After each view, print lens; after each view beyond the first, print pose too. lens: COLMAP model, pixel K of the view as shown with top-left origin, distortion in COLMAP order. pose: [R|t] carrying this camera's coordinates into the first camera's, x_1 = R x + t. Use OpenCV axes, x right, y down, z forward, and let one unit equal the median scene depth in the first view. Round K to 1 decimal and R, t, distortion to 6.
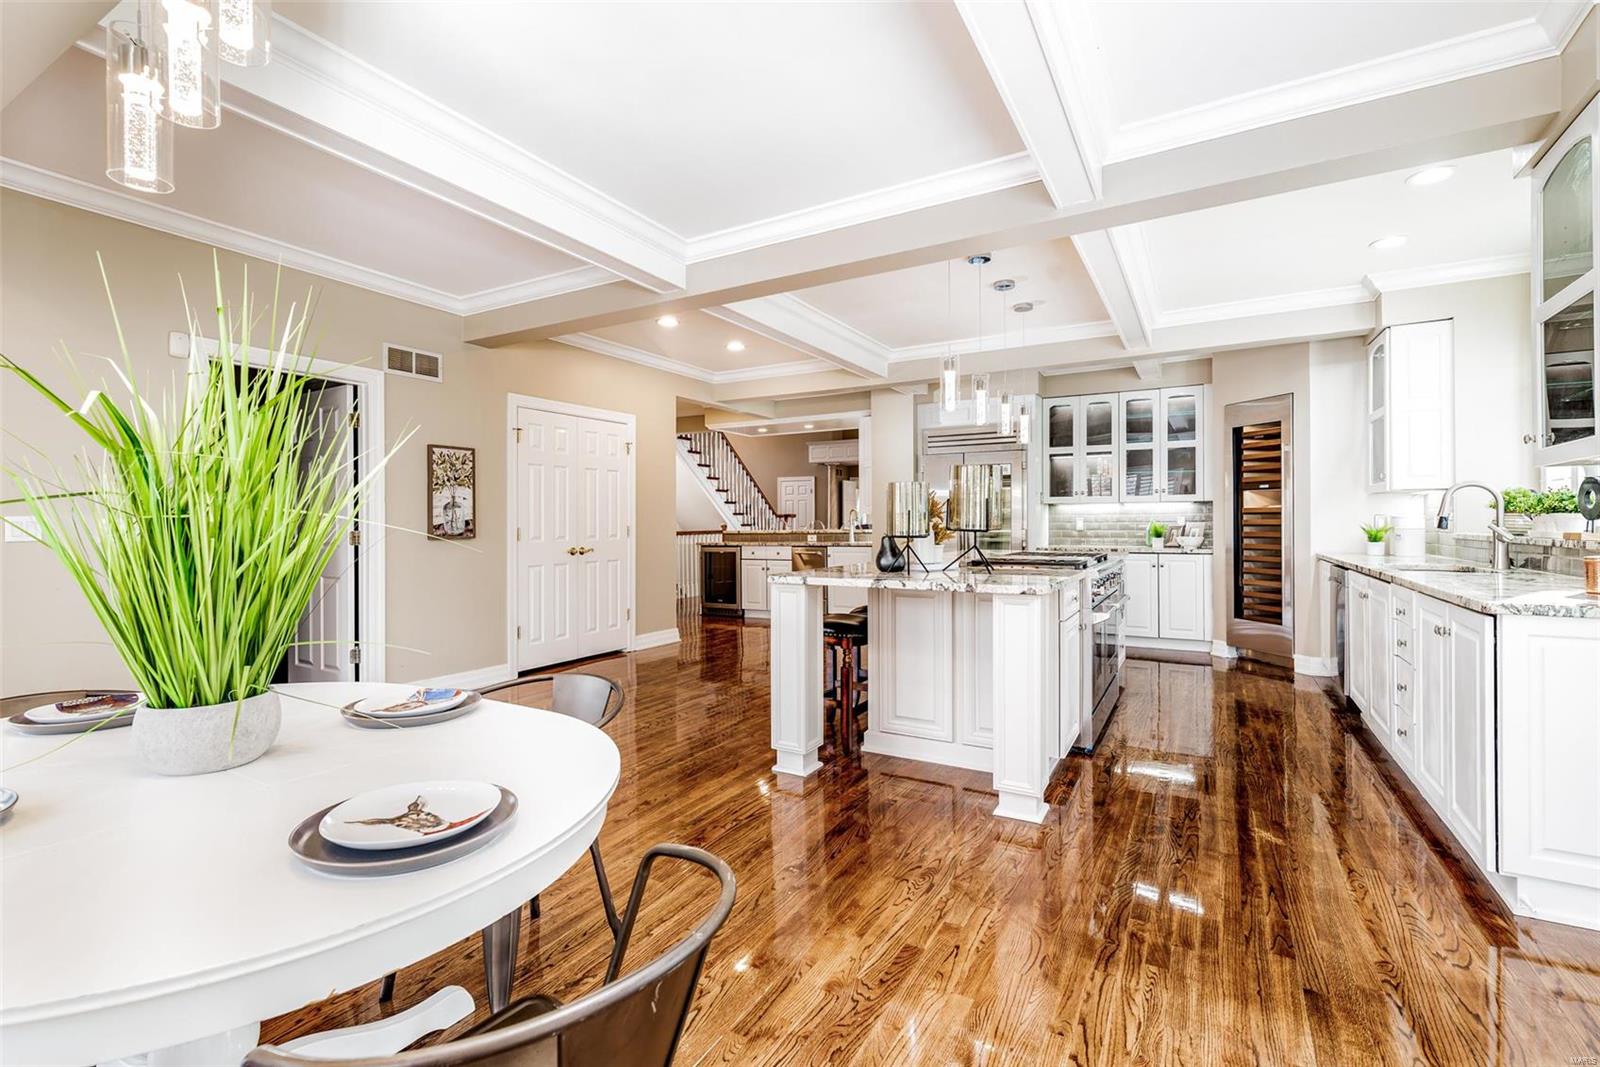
lens RADIAL K [[698.1, 0, 816.3], [0, 698.1, 526.4], [0, 0, 1]] dist [-0.000298, 0.000460]
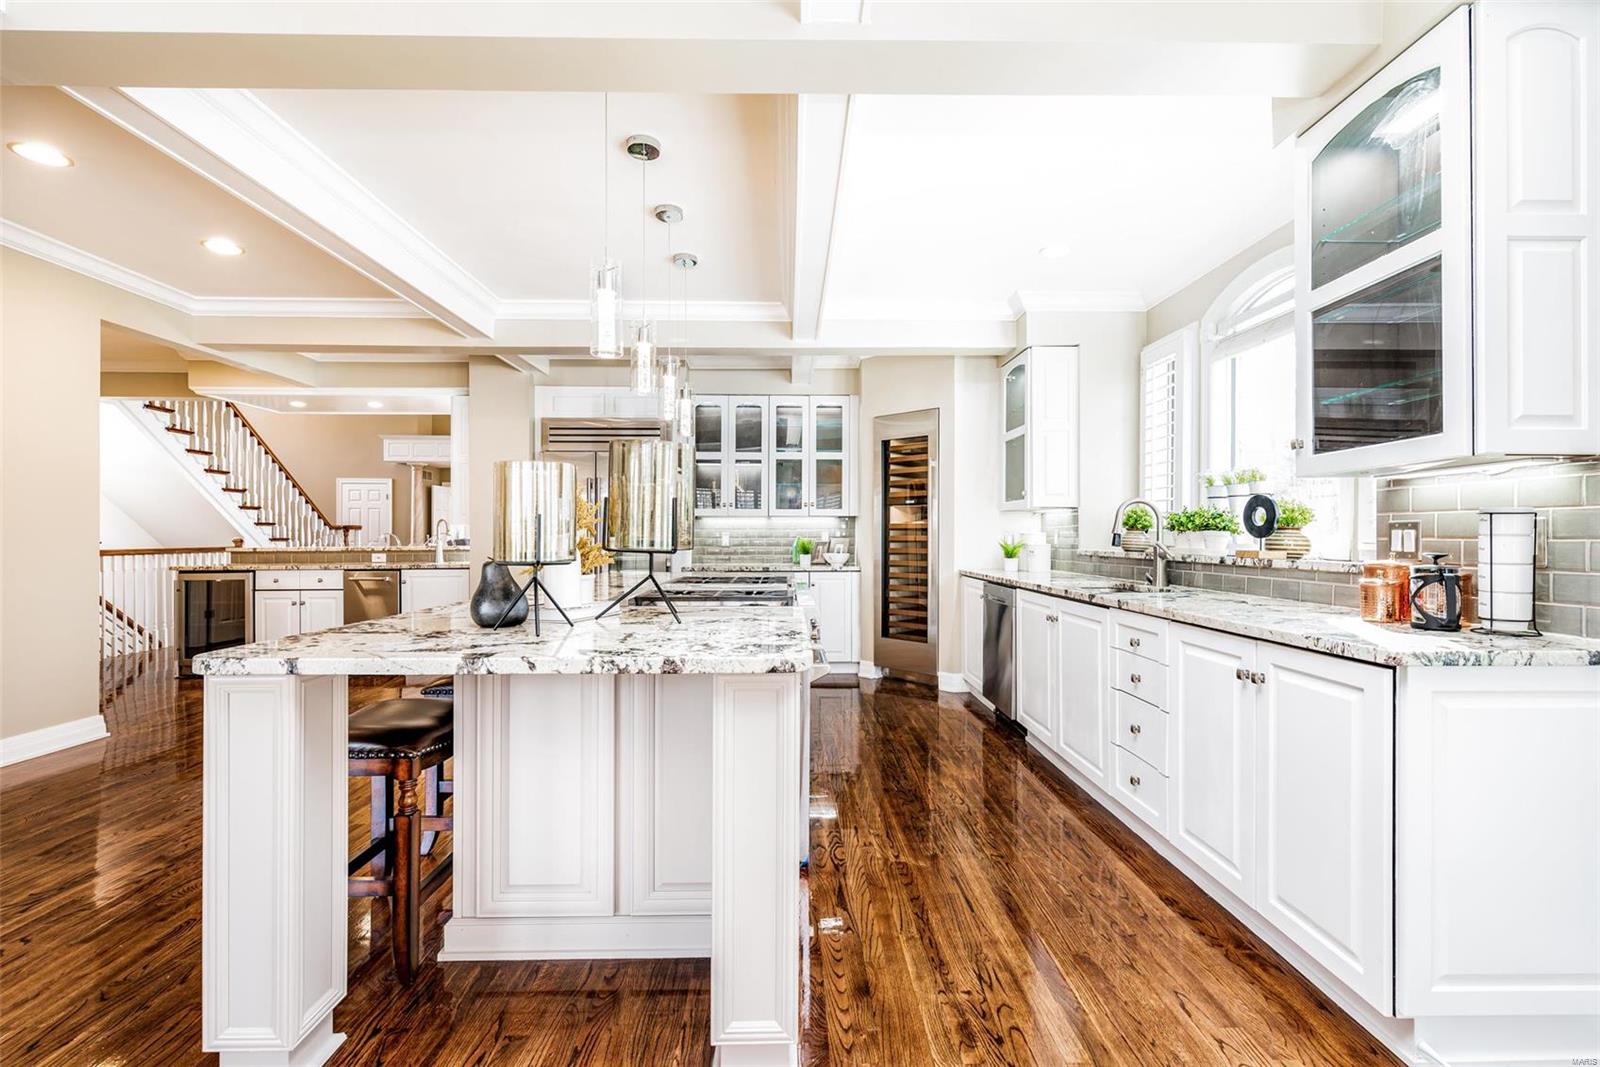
lens RADIAL K [[698.1, 0, 801.5], [0, 698.1, 533.8], [0, 0, 1]] dist [-0.000298, 0.000460]
pose [[0.867595, 0.006874, 0.497224, 0.020814], [-0.001456, 0.999935, -0.011284, -0.001156], [-0.497270, 0.009066, 0.867549, 0.216012]]
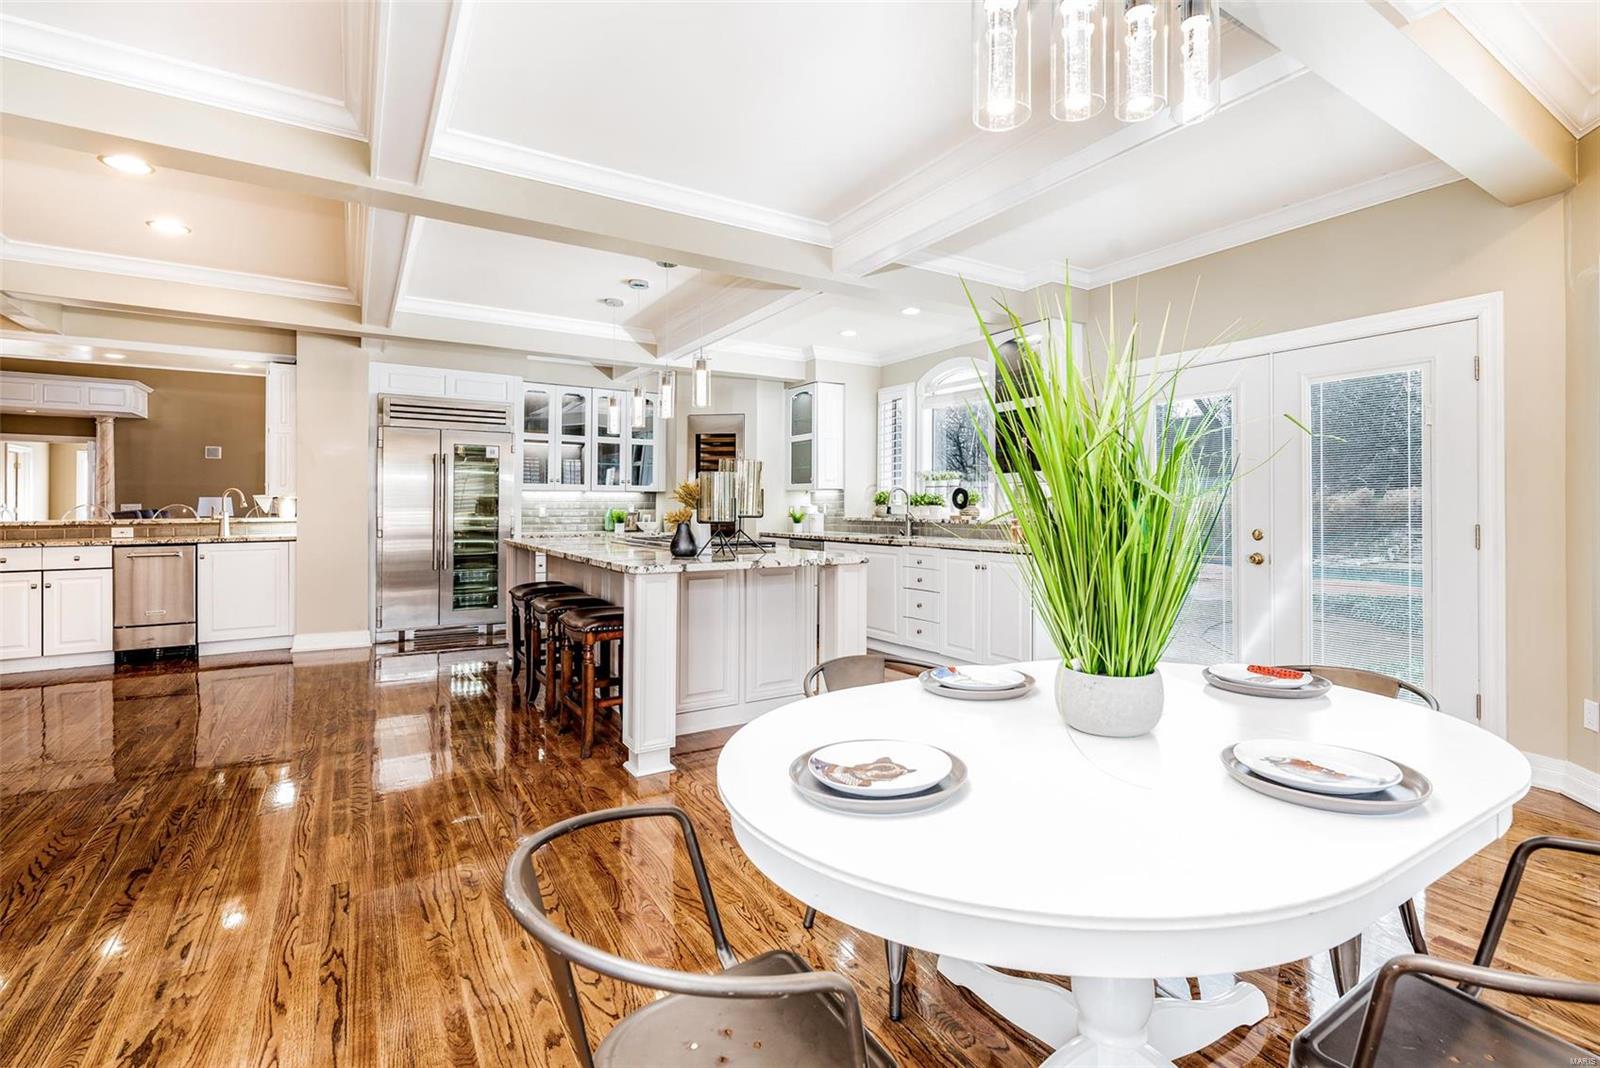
lens RADIAL K [[698.1, 0, 859.3], [0, 698.1, 508.4], [0, 0, 1]] dist [-0.000298, 0.000460]
pose [[0.474910, 0.004069, 0.880025, -0.359227], [0.002209, 0.999981, -0.005816, -0.000317], [-0.880031, 0.004706, 0.474892, 0.148116]]
